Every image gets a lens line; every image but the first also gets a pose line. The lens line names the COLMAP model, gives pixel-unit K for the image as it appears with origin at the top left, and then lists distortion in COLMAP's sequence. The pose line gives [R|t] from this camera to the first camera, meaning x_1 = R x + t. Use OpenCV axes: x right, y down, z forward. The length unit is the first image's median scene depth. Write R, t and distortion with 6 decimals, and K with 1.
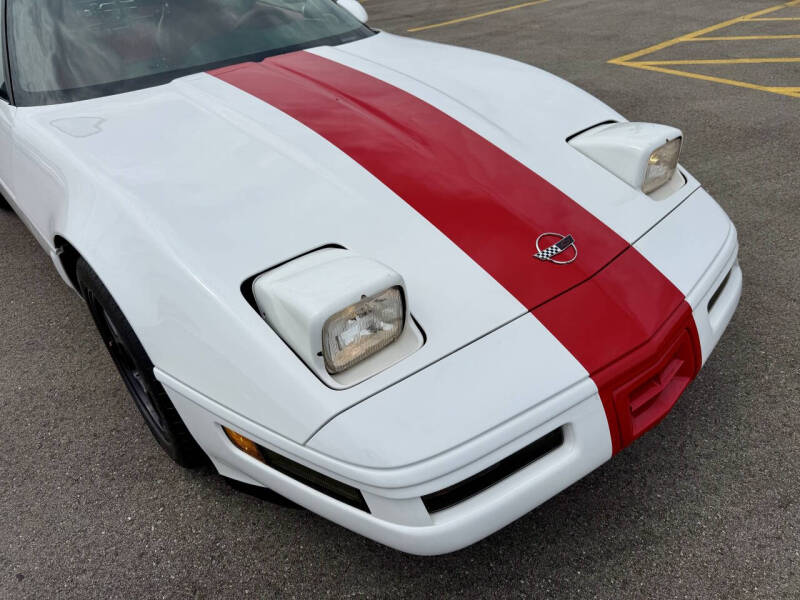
lens RADIAL K [[562.3, 0, 403.4], [0, 562.3, 311.3], [0, 0, 1]] dist [0.032416, -0.046489]
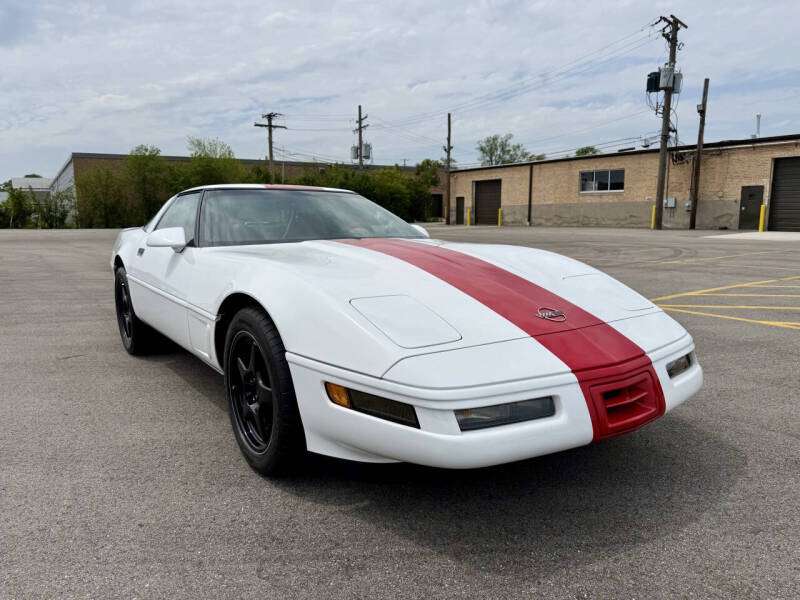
lens RADIAL K [[562.3, 0, 402.3], [0, 562.3, 304.7], [0, 0, 1]] dist [0.032416, -0.046489]
pose [[0.994518, 0.054366, -0.089325, 0.007006], [-0.089045, 0.888148, -0.450848, 0.545656], [0.054823, 0.456330, 0.888120, -0.349653]]
